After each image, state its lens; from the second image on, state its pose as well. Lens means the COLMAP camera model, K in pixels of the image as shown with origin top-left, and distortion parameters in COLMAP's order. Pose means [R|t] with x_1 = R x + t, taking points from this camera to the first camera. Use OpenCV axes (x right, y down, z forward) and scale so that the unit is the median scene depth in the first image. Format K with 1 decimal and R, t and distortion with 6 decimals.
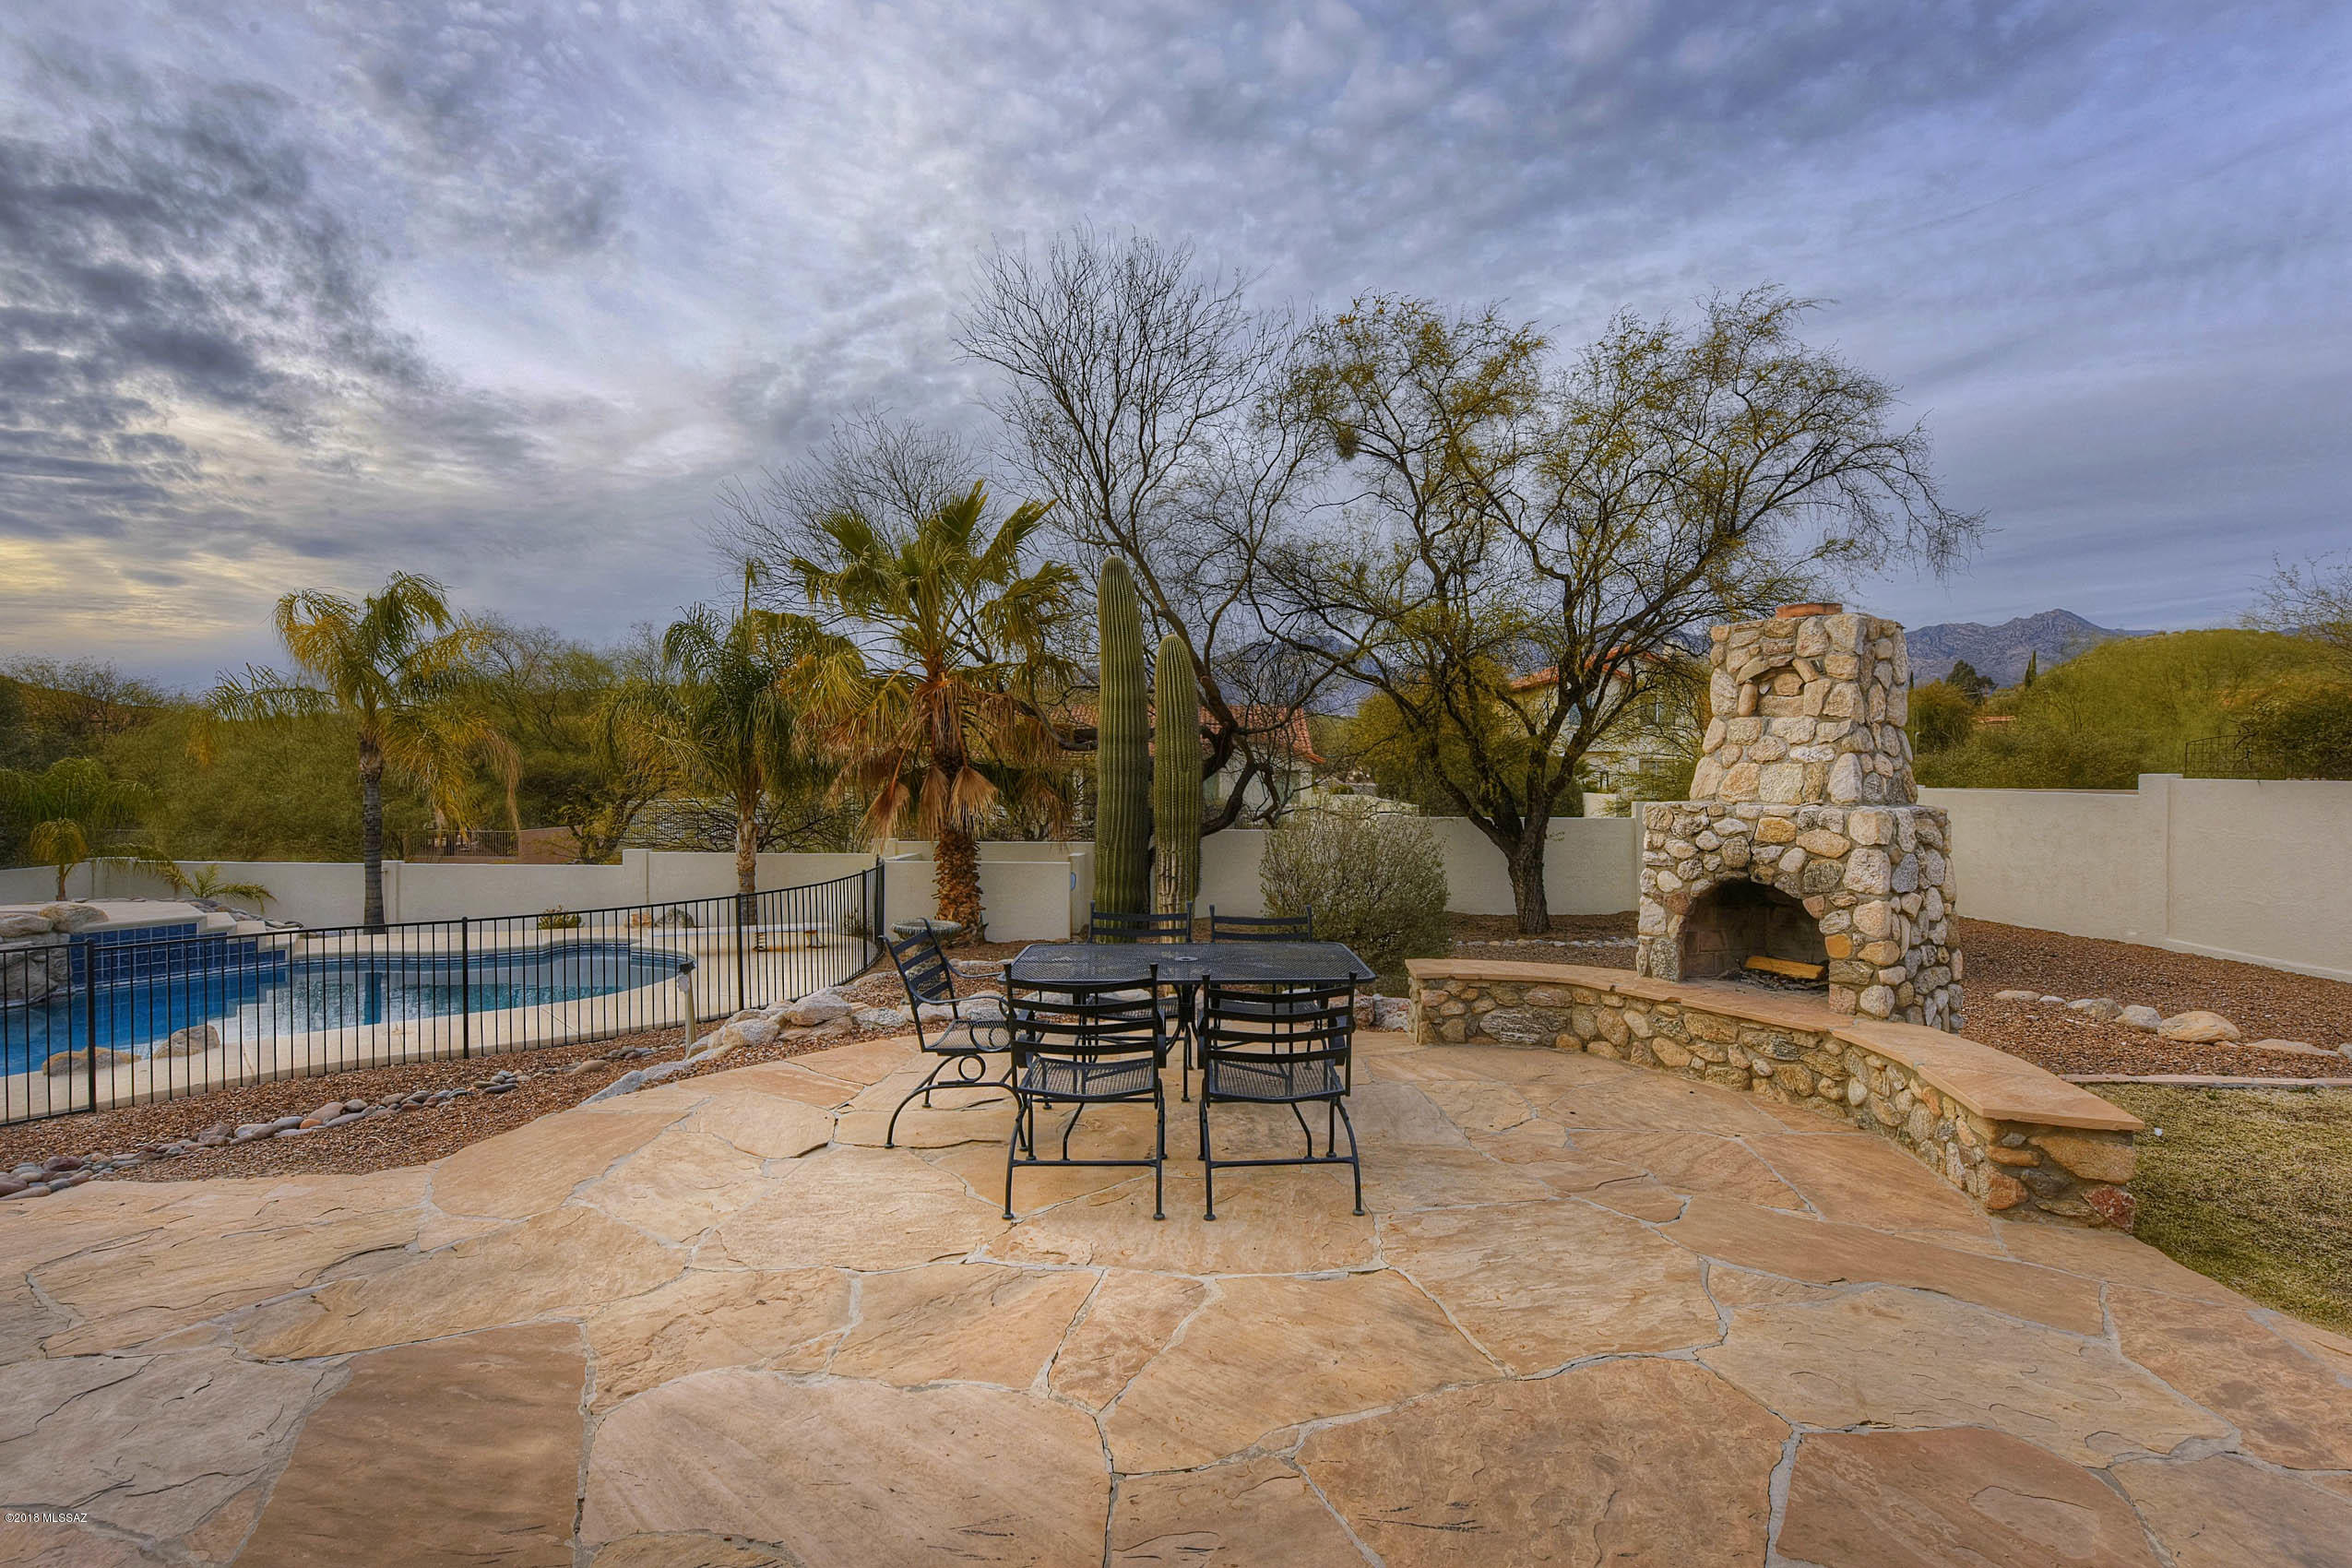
lens RADIAL K [[1013.2, 0, 1174.4], [0, 1013.2, 774.3], [0, 0, 1]] dist [-0.008659, -0.000542]
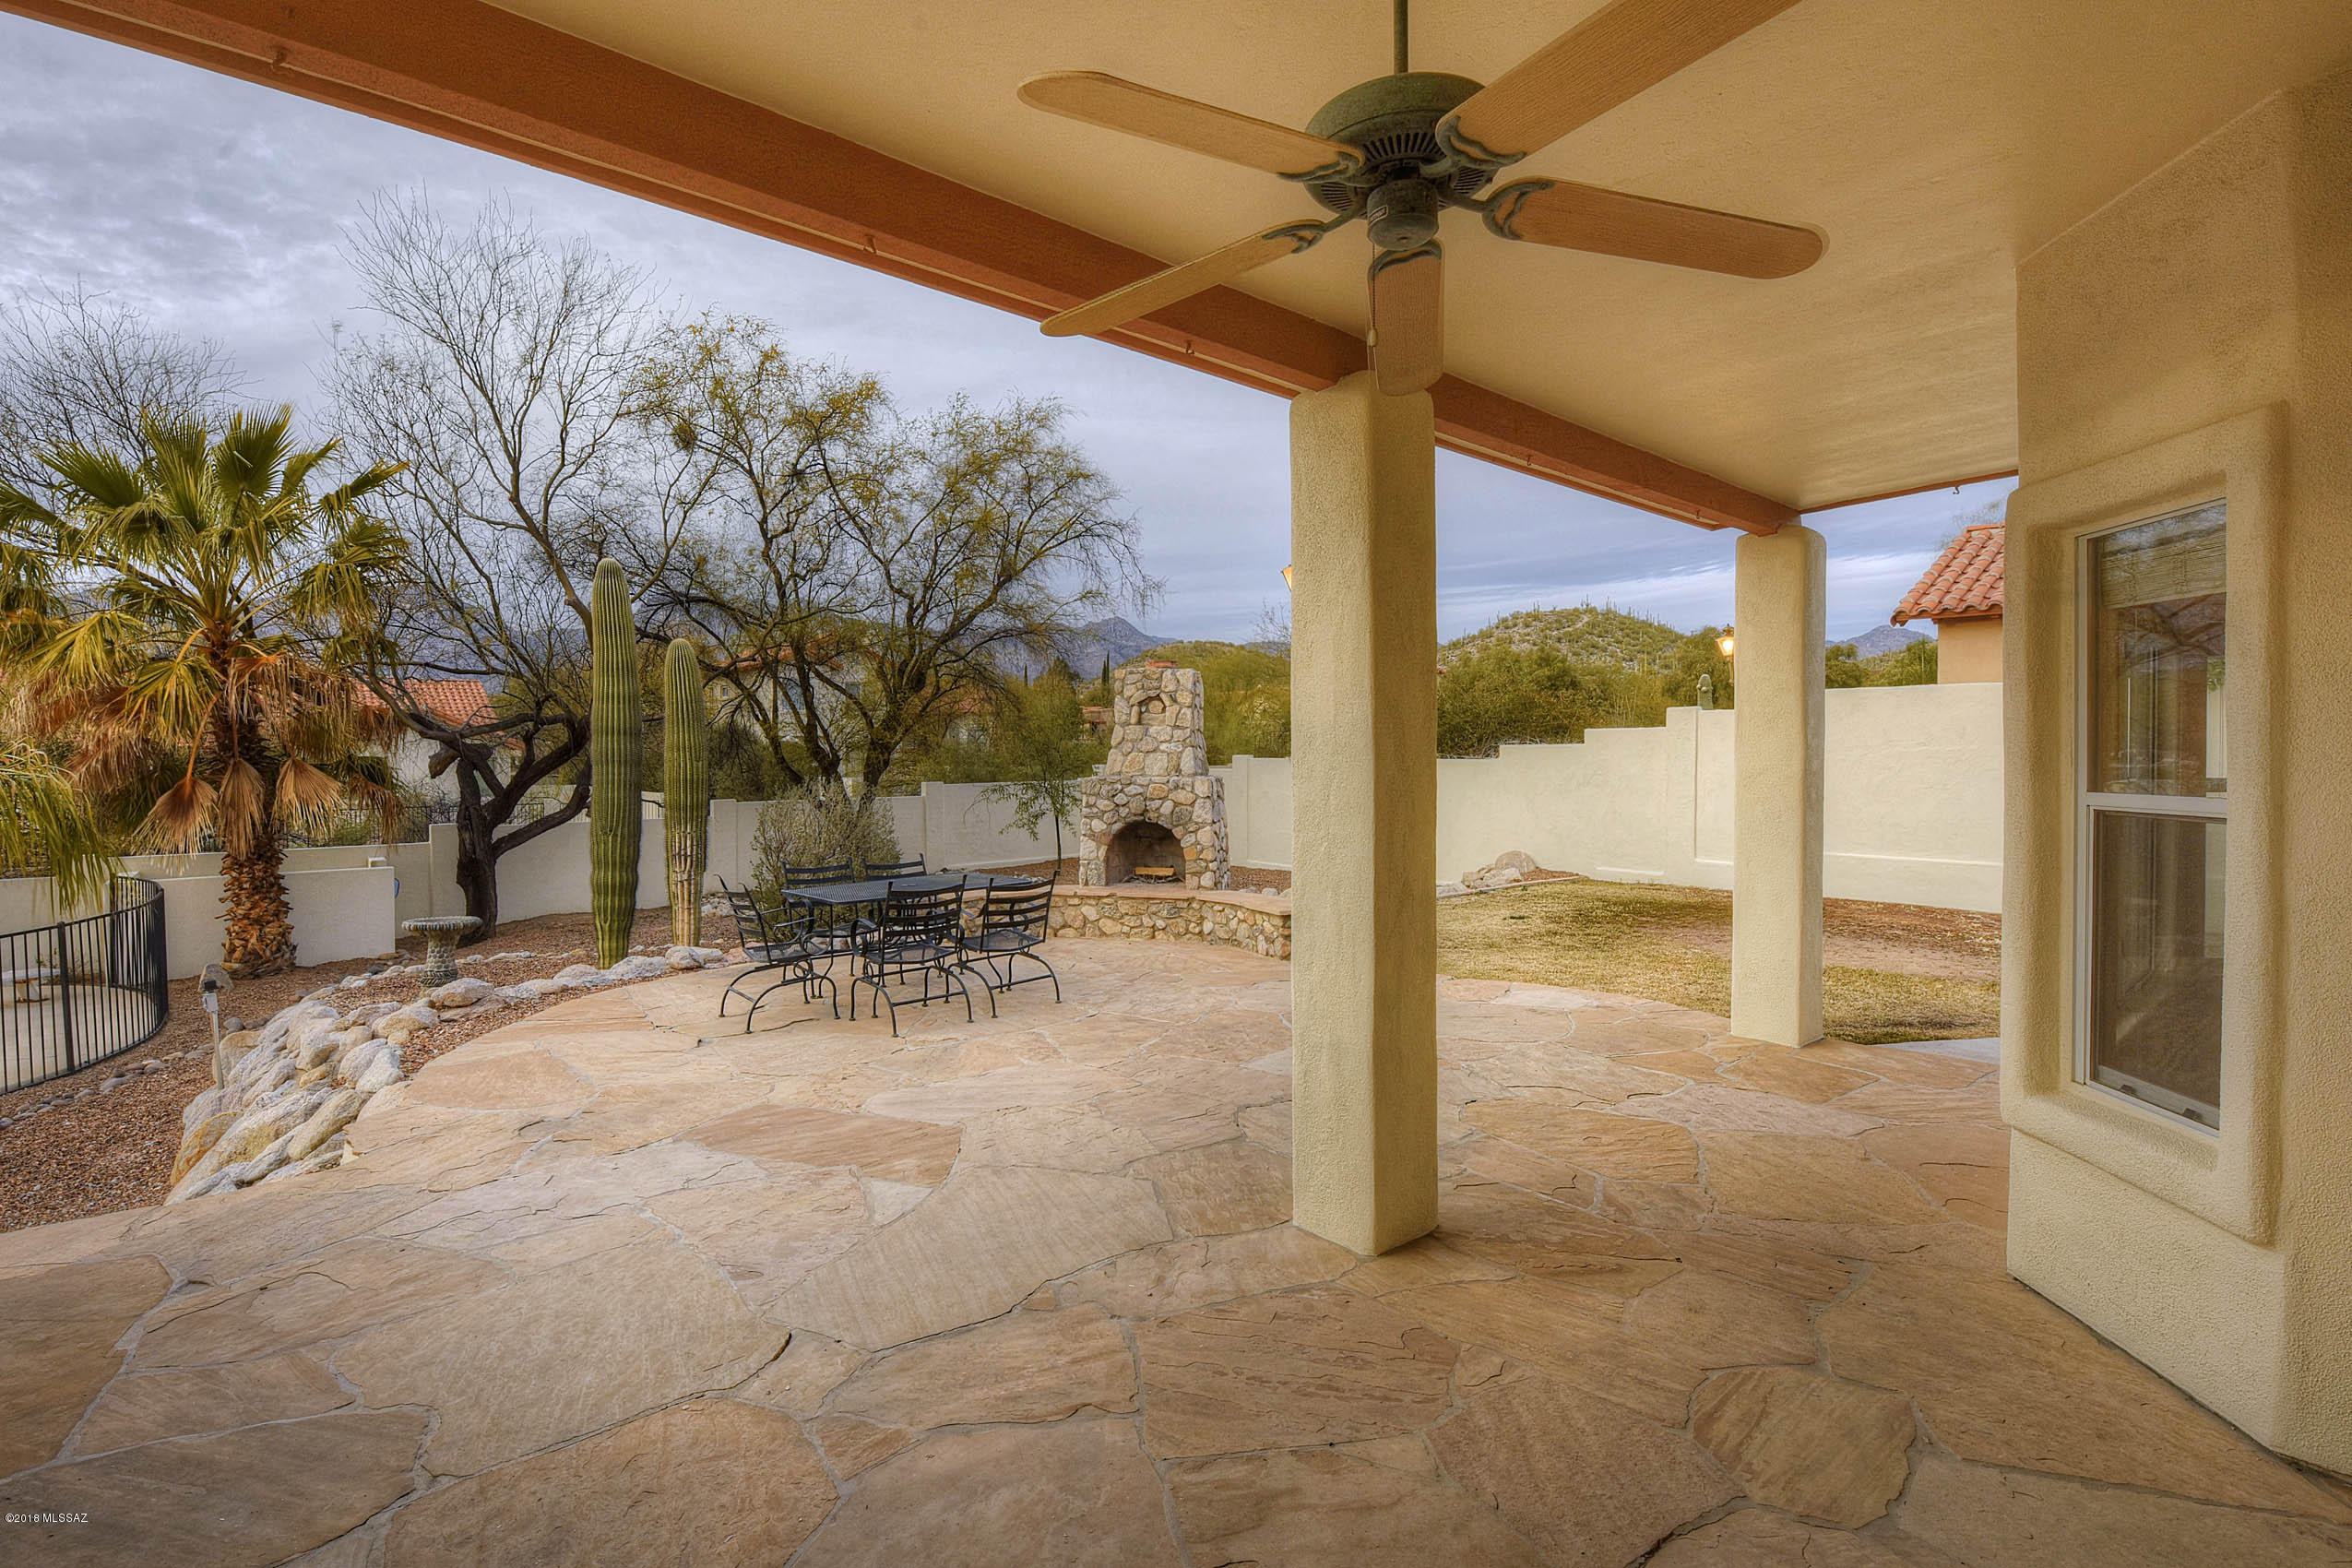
lens RADIAL K [[1080.4, 0, 1176.0], [0, 1080.4, 784.0], [0, 0, 1]] dist [-0.015937, -0.000425]
pose [[0.721731, -0.027039, 0.691645, -0.656431], [0.010507, 0.999550, 0.028112, -0.009096], [-0.692093, -0.013023, 0.721690, -0.361712]]
